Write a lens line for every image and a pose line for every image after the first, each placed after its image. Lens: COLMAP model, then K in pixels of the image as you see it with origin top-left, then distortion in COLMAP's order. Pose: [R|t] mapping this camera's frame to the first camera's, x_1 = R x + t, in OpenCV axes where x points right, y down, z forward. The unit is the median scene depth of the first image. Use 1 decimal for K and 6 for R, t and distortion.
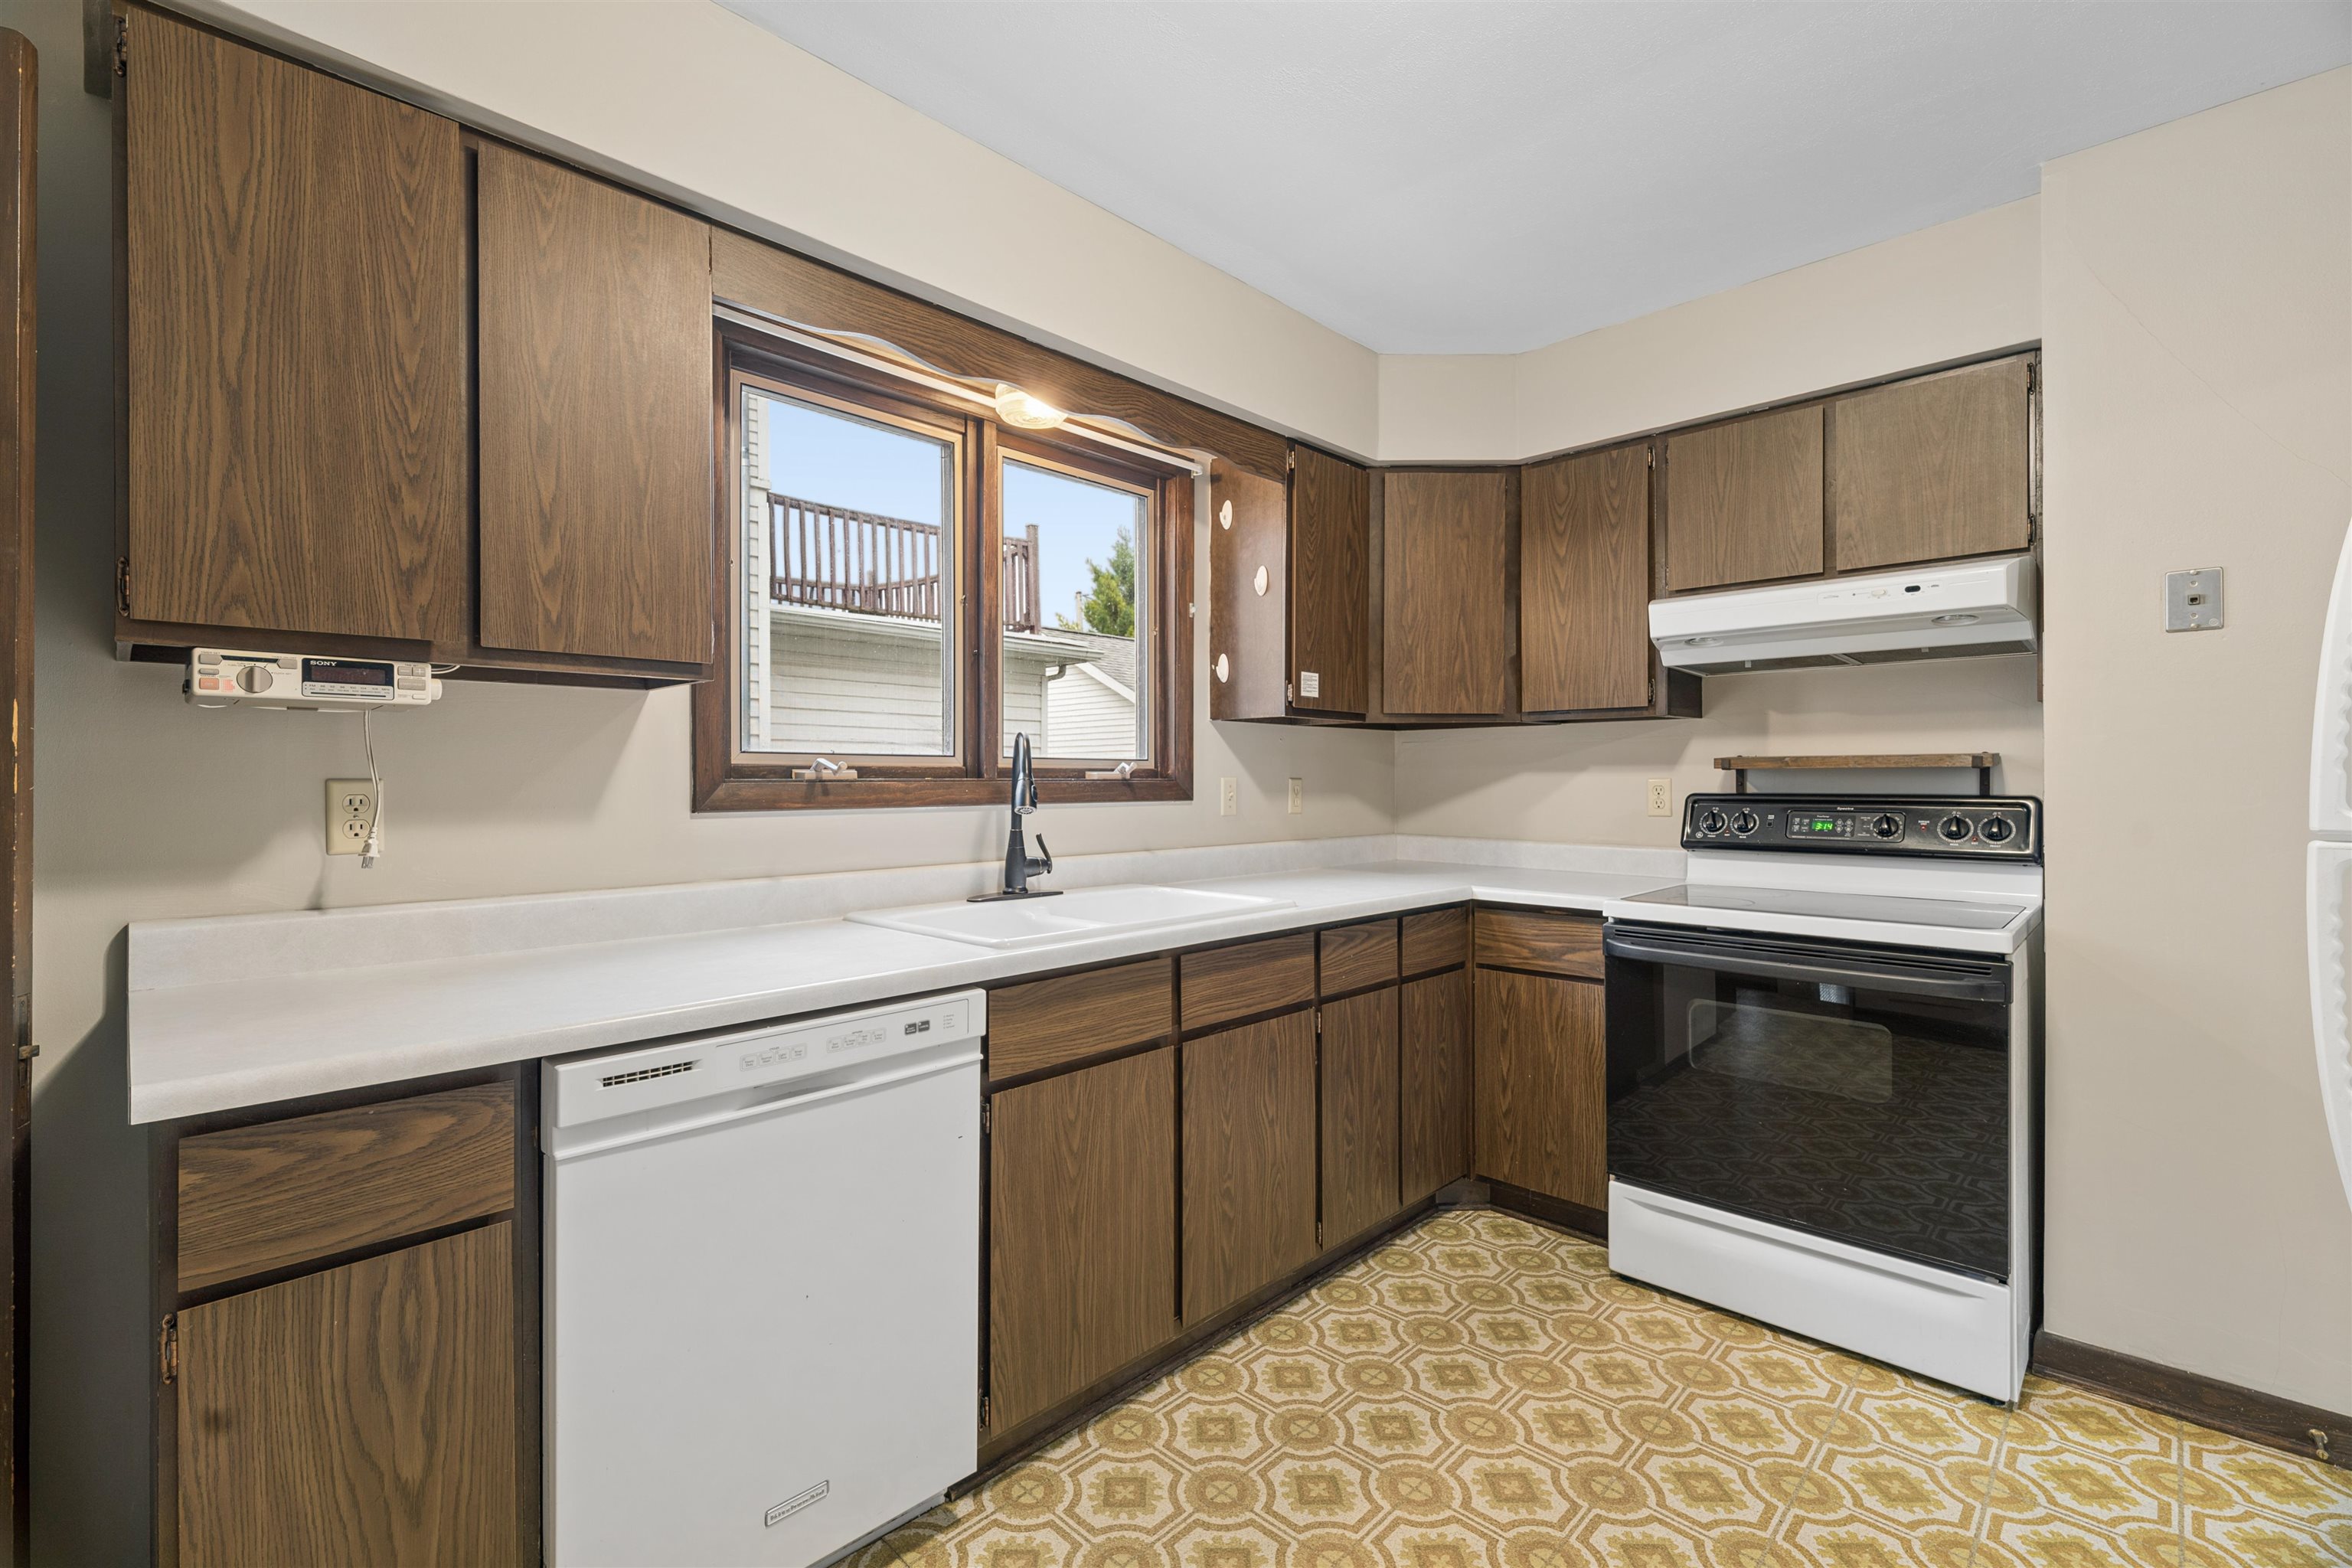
lens RADIAL K [[1016.9, 0, 1178.2], [0, 1016.9, 772.3], [0, 0, 1]] dist [0.001146, -0.000494]
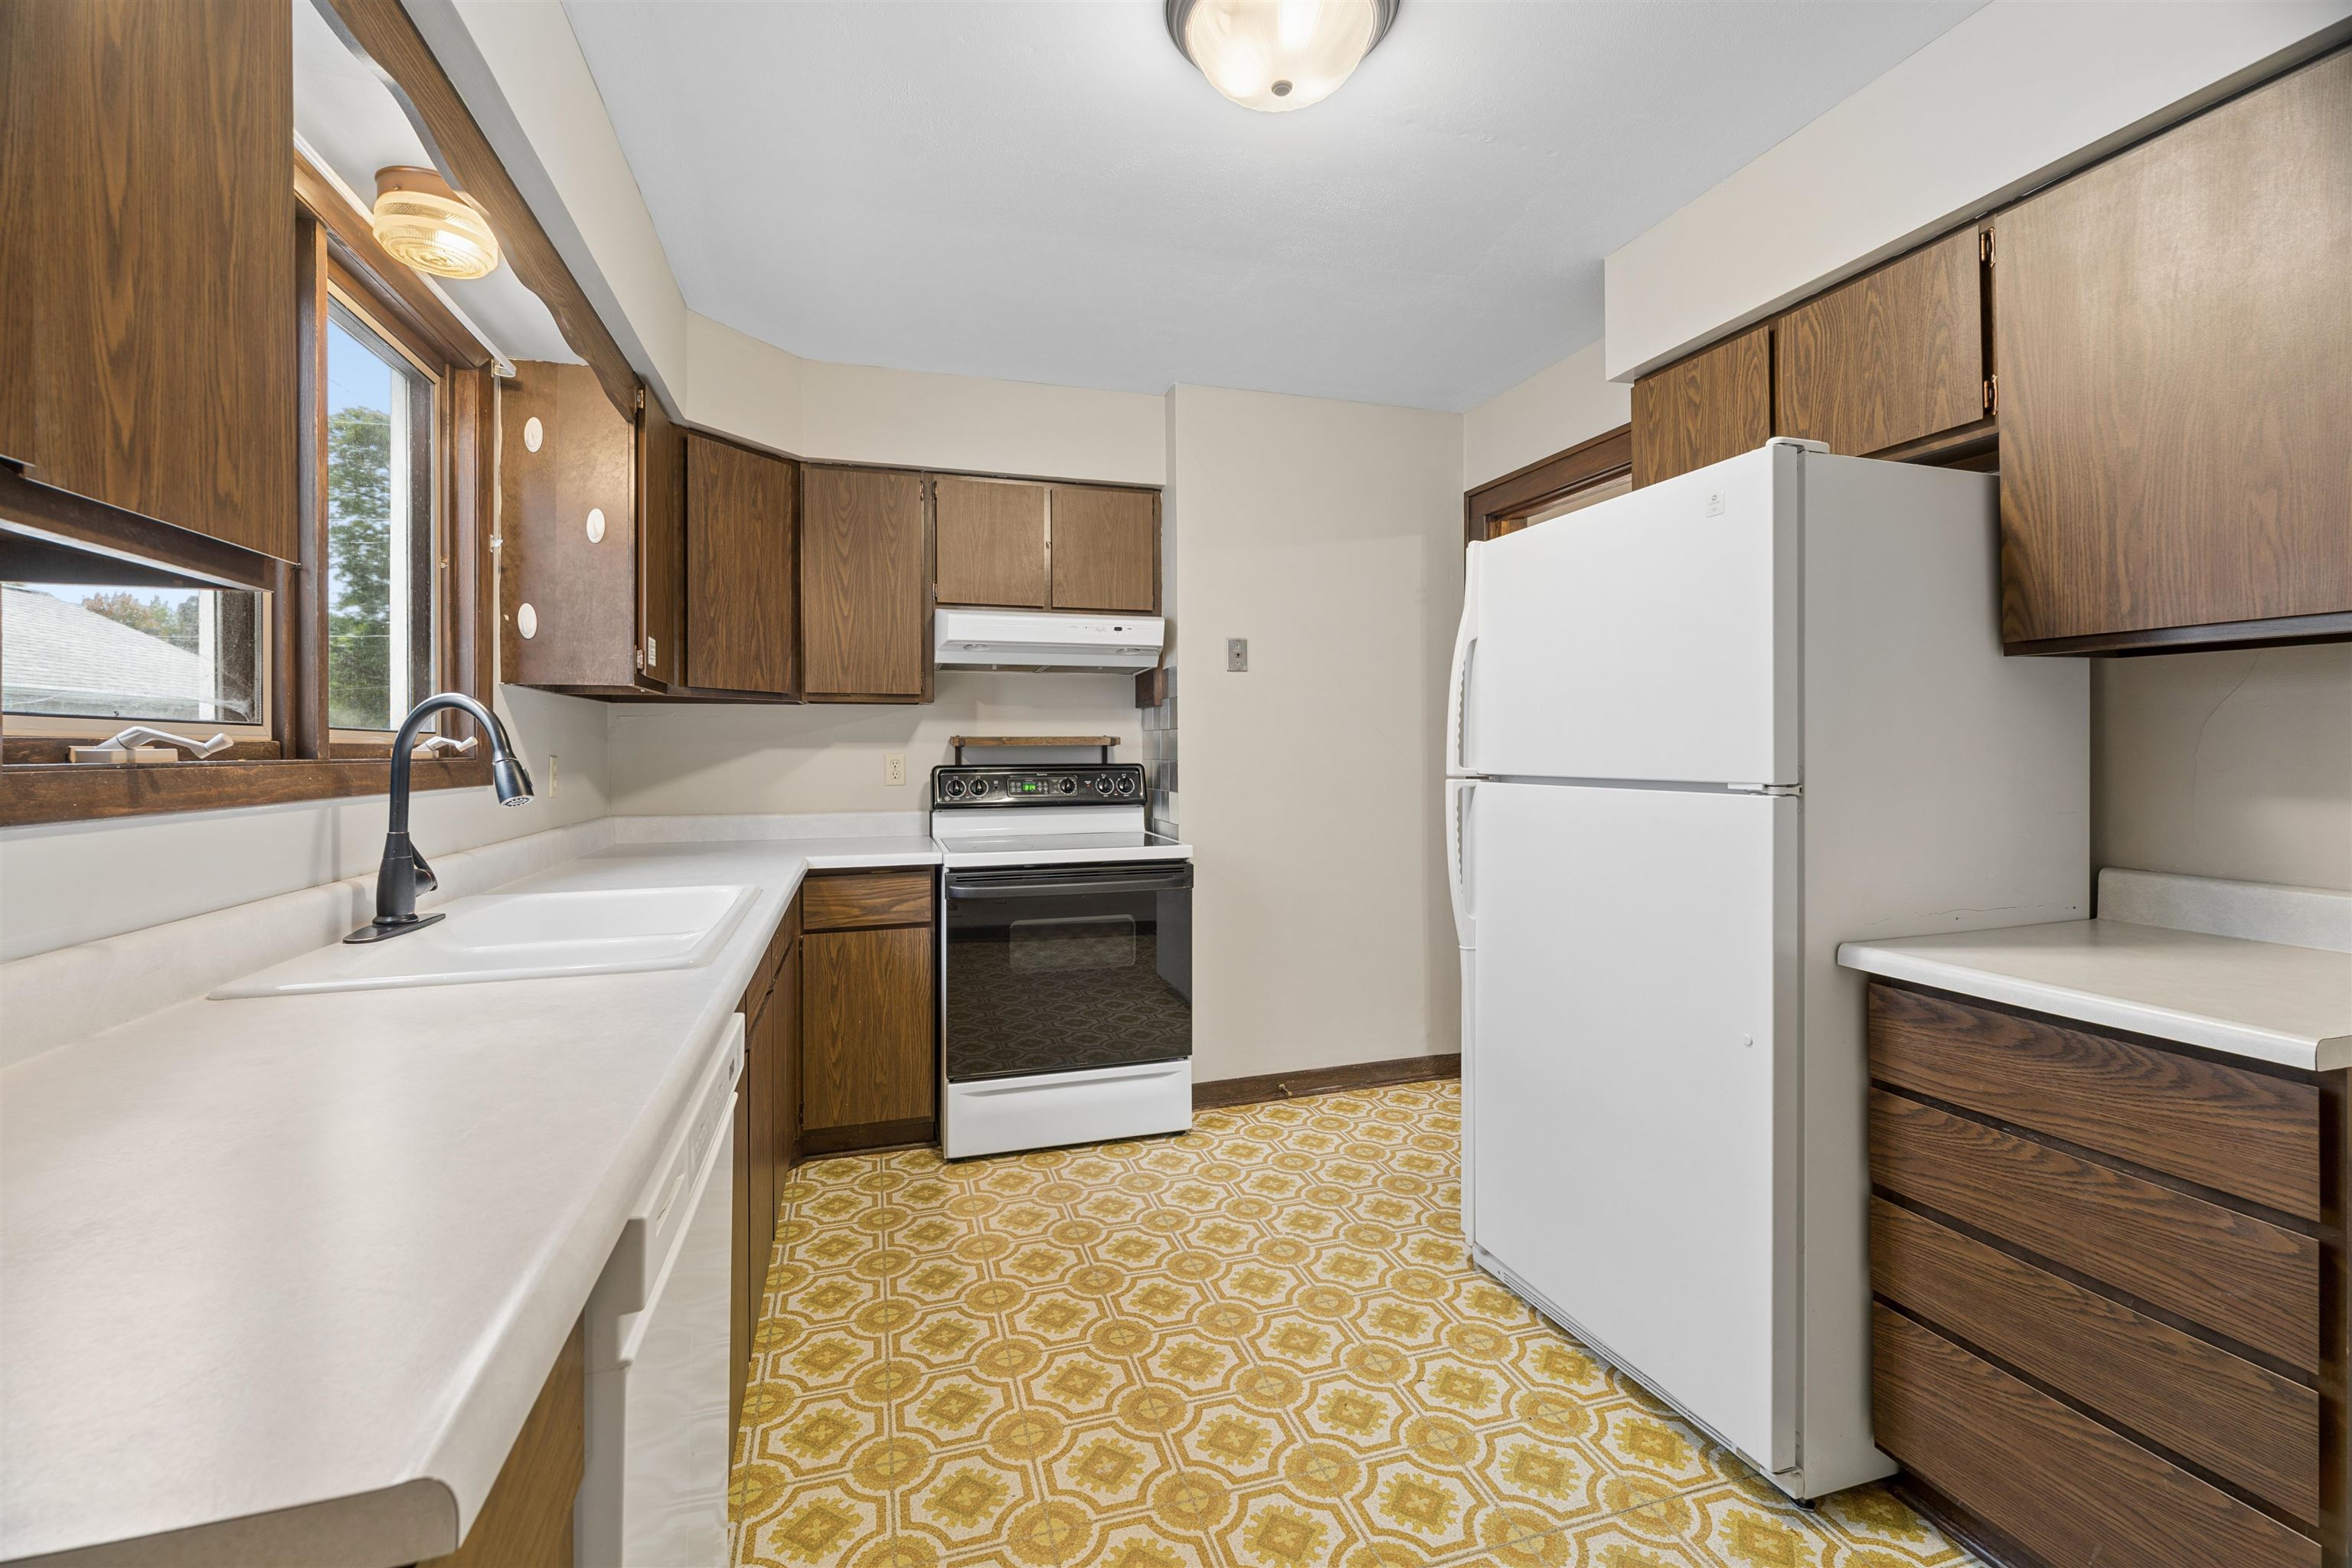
lens RADIAL K [[980.5, 0, 1176.3], [0, 980.5, 743.4], [0, 0, 1]] dist [0.012830, -0.014466]
pose [[0.480085, 0.004551, 0.877210, -0.461065], [-0.002242, 0.999990, -0.003961, -0.002714], [-0.877219, -0.000065, 0.480090, 0.192091]]
